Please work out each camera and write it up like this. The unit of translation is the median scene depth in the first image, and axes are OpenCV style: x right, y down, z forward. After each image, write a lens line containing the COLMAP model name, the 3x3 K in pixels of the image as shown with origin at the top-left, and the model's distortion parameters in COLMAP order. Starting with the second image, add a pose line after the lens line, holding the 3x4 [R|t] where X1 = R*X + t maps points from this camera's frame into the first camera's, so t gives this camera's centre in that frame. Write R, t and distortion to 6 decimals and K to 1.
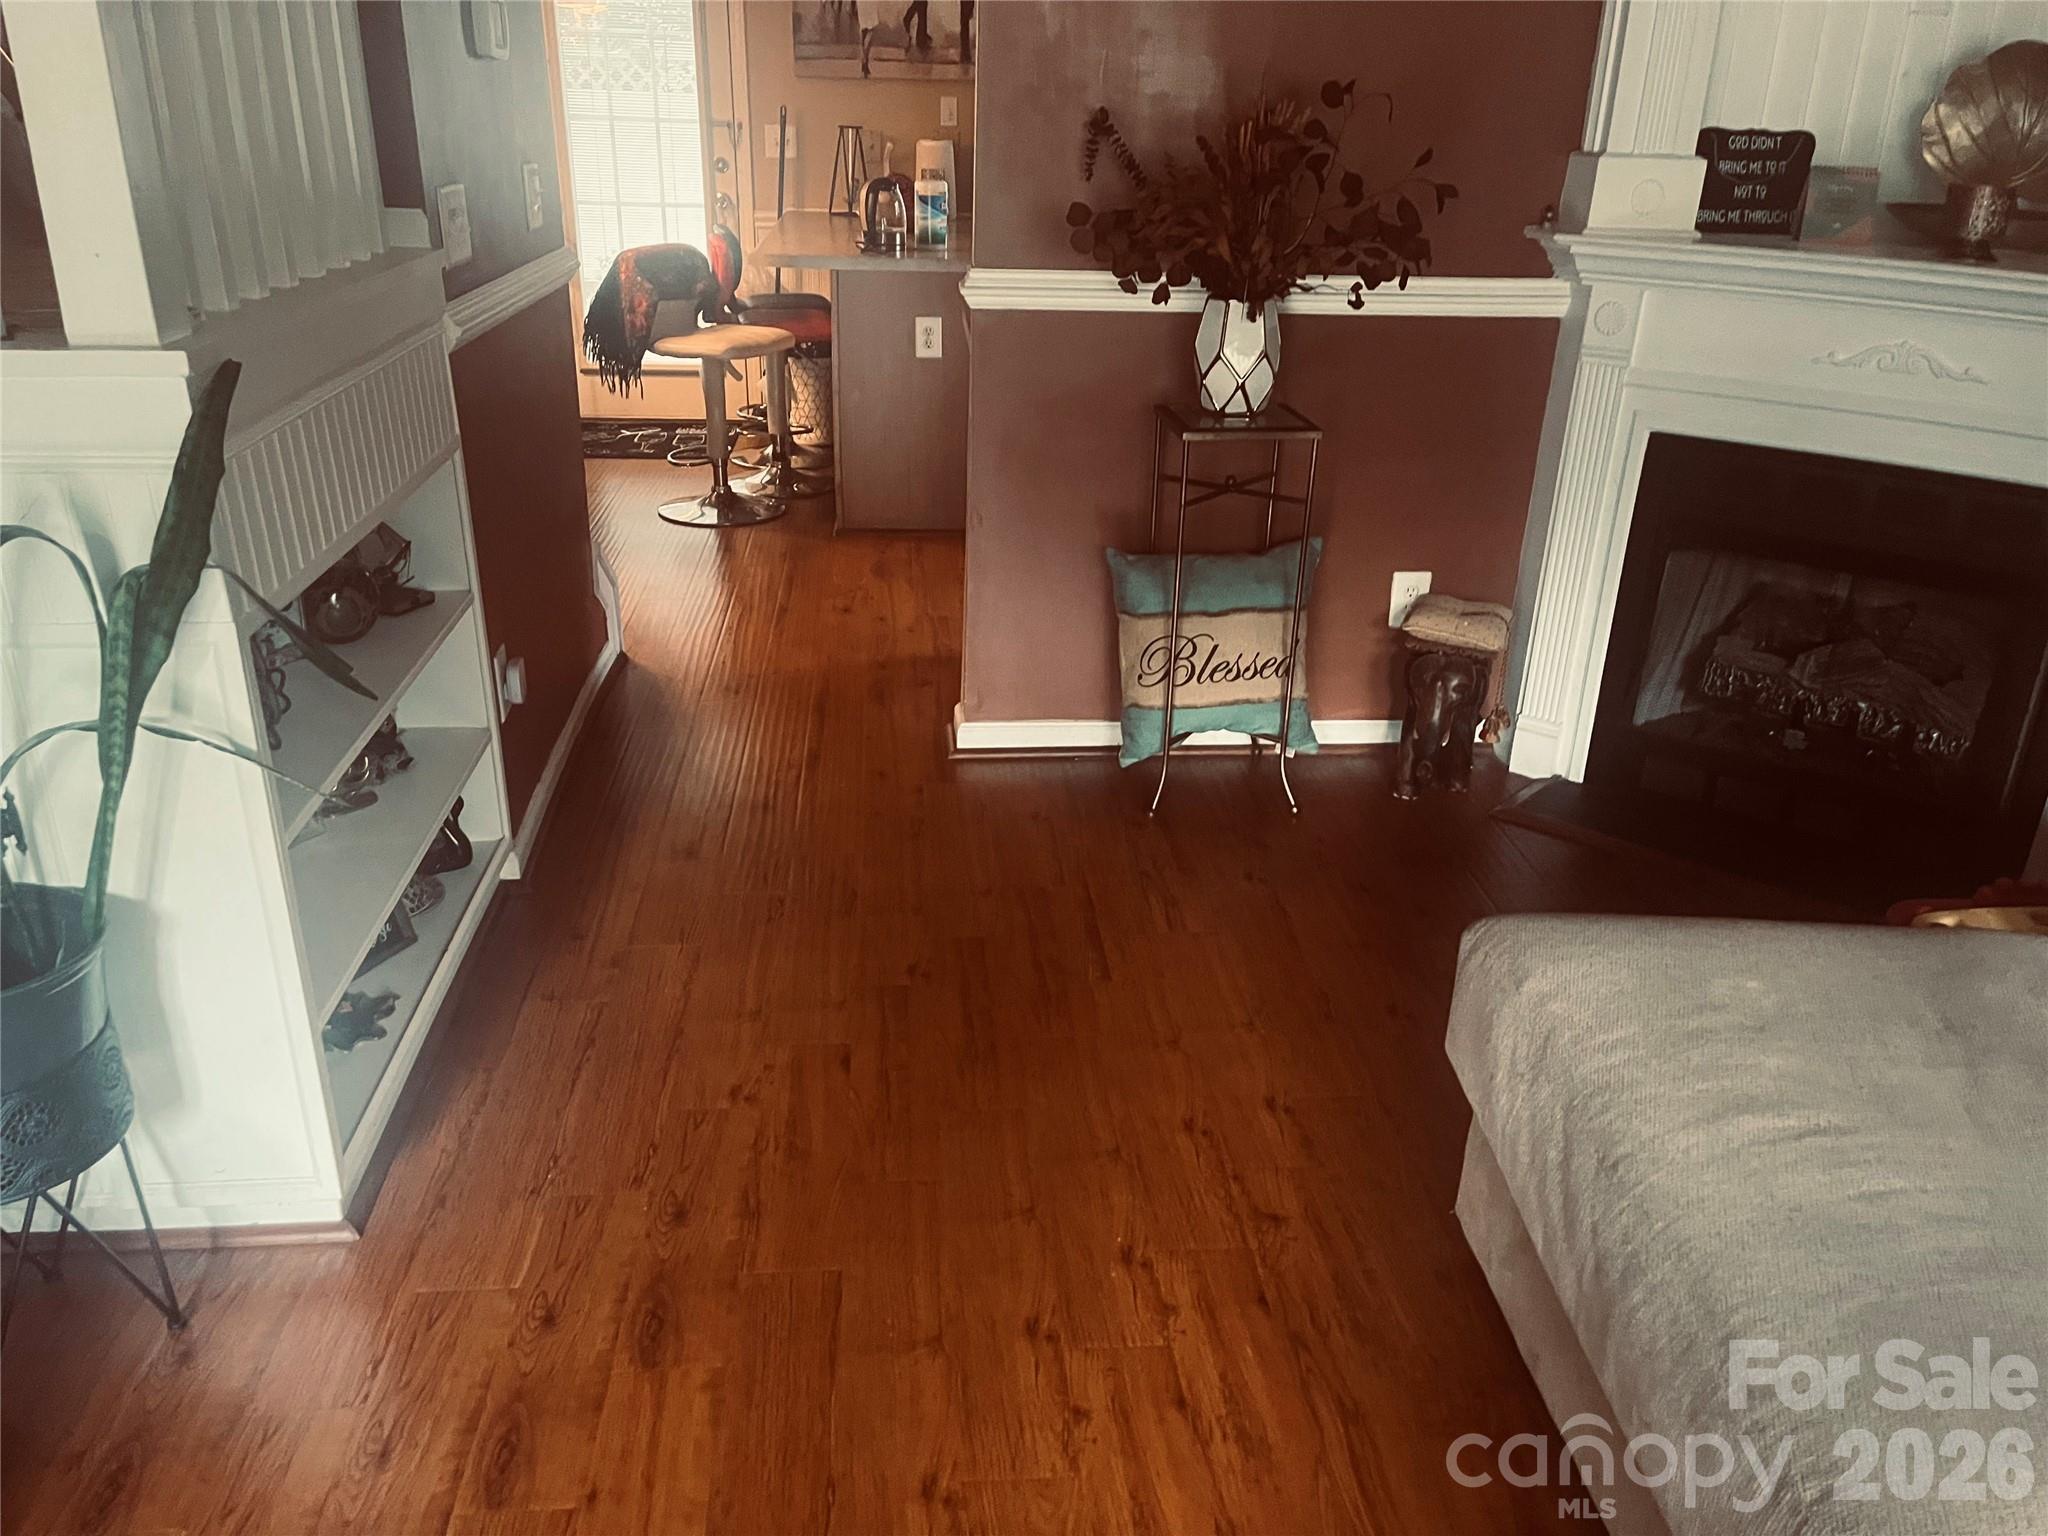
lens RADIAL K [[1530.8, 0, 1028.4], [0, 1530.8, 774.2], [0, 0, 1]] dist [0.086960, -0.112564]
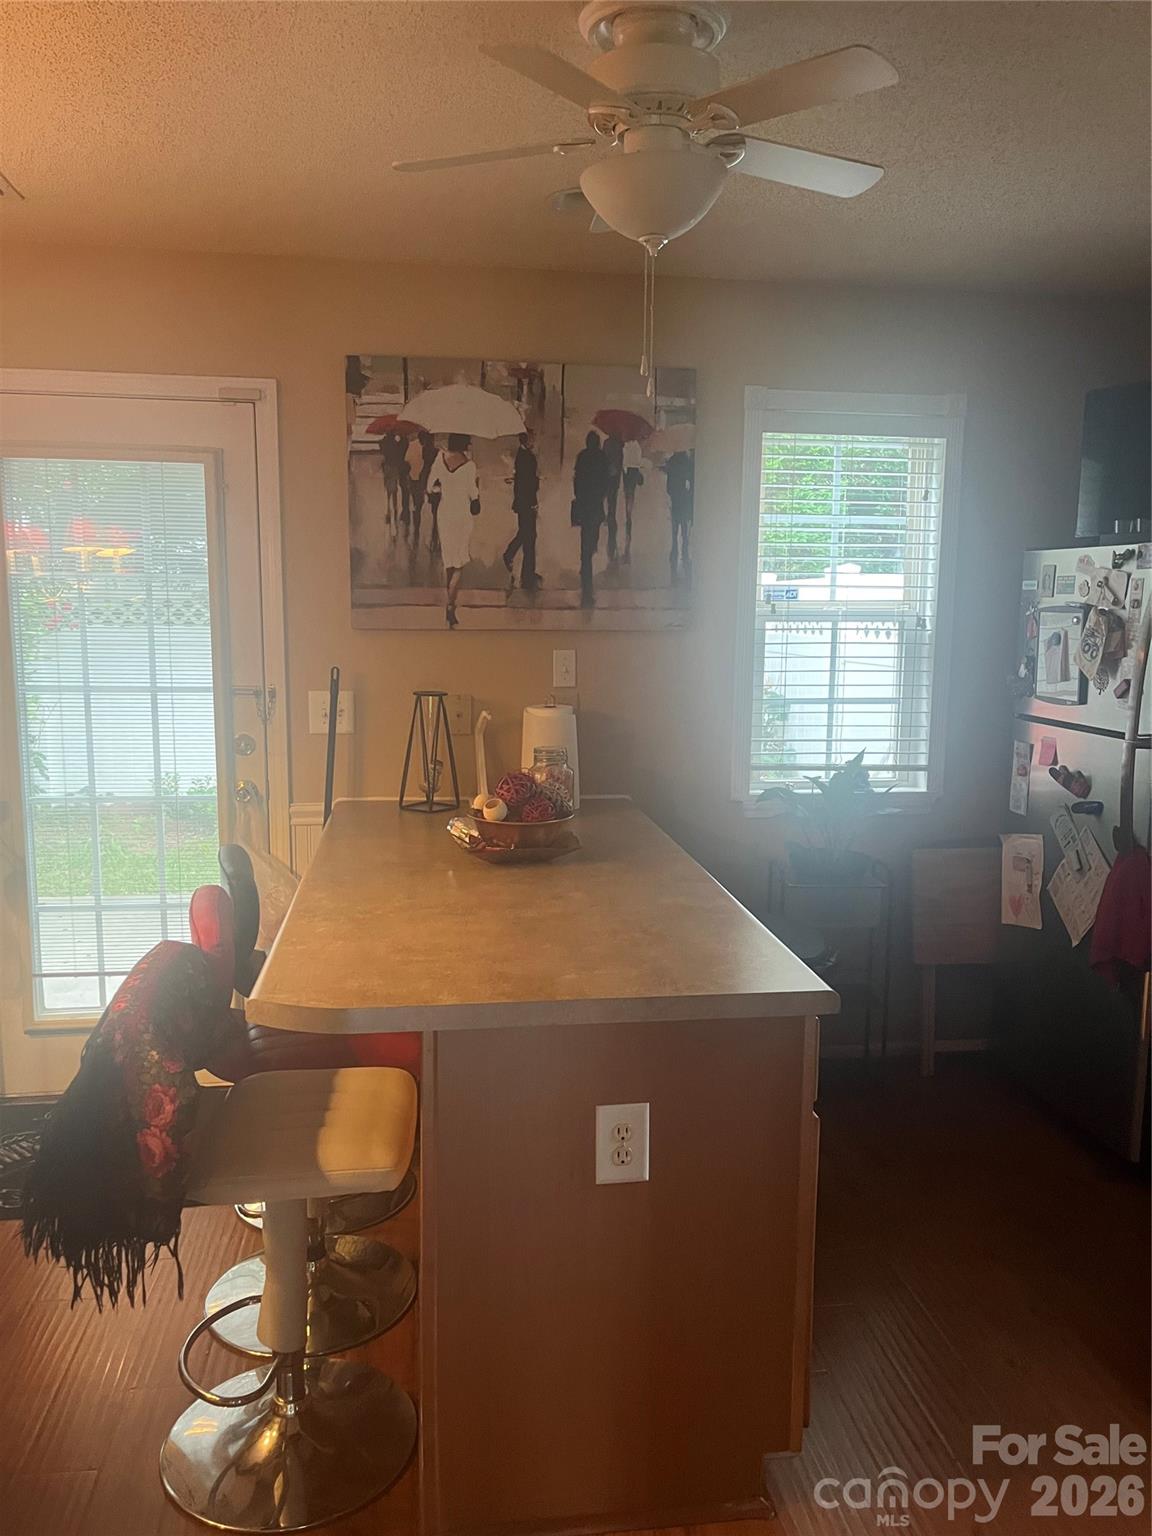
lens RADIAL K [[1161.3, 0, 572.6], [0, 1161.3, 787.7], [0, 0, 1]] dist [0.059530, -0.087873]
pose [[0.998798, -0.020644, 0.044460, -0.137146], [0.031663, 0.964099, -0.263648, -0.431493], [-0.037421, 0.264739, 0.963594, 0.917417]]
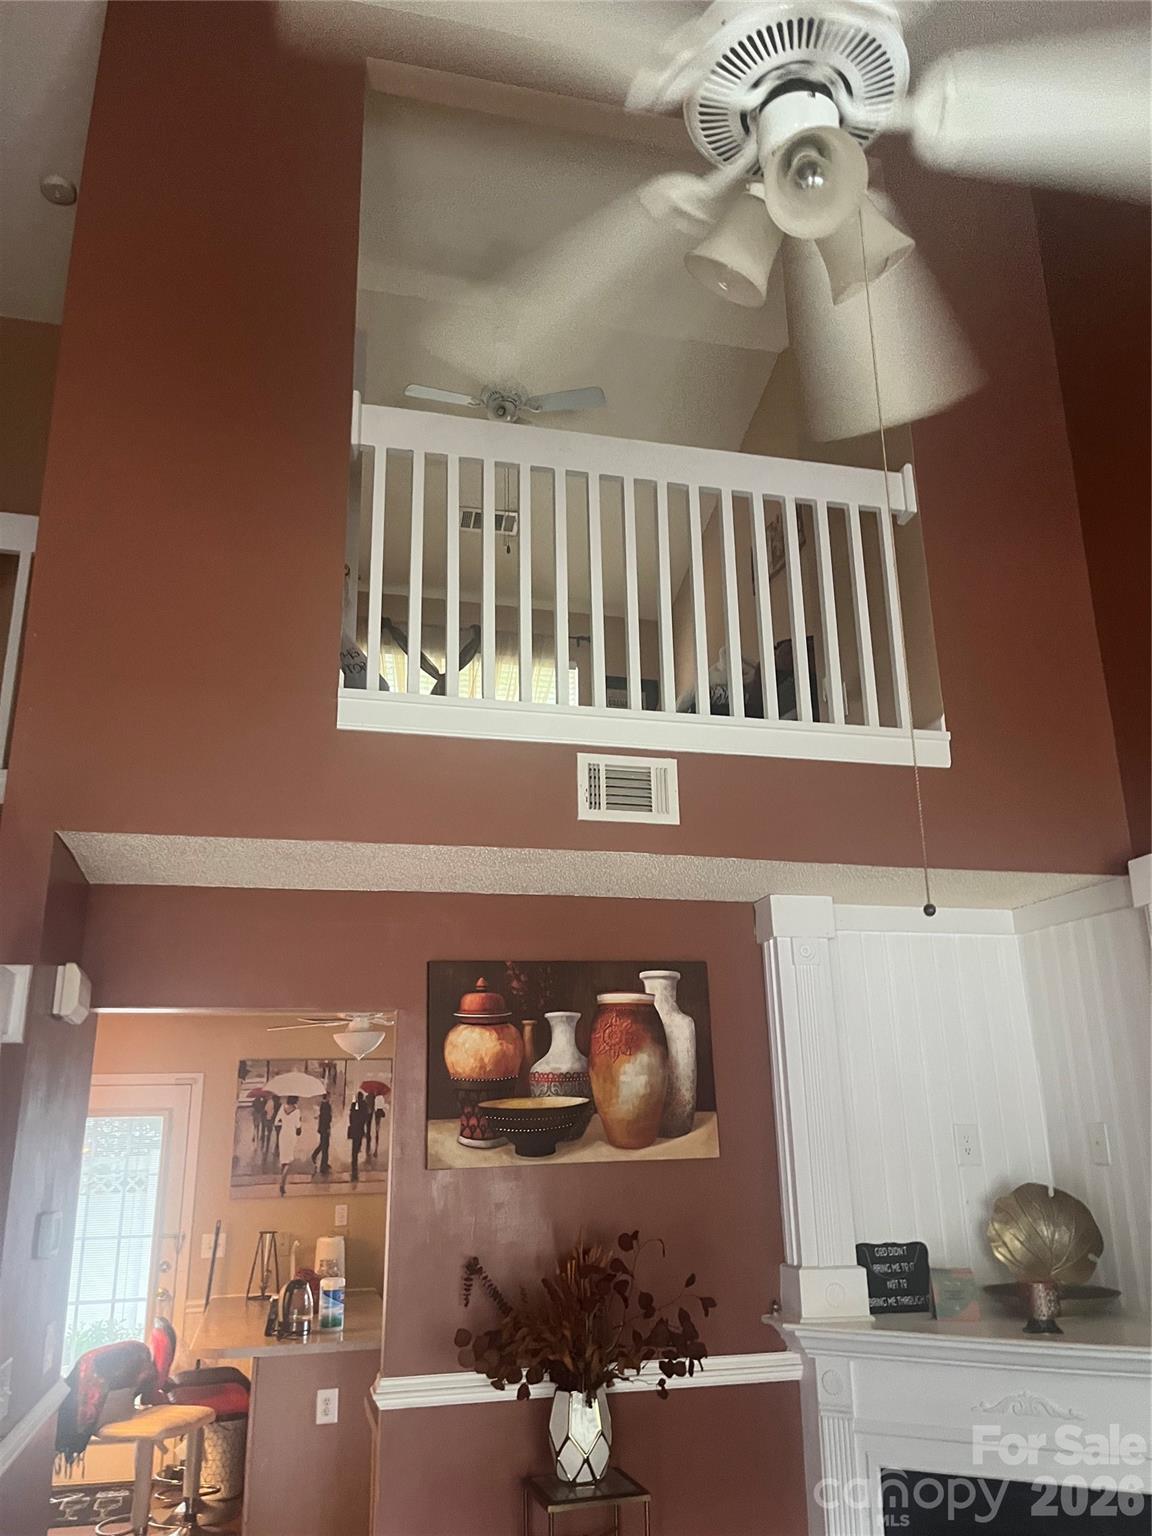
lens RADIAL K [[1148.1, 0, 581.3], [0, 1148.1, 785.5], [0, 0, 1]] dist [0.086960, -0.112564]
pose [[0.984521, 0.010510, 0.174951, -0.047635], [0.106244, 0.758106, -0.643419, -0.042222], [-0.139394, 0.652047, 0.745255, -0.130253]]
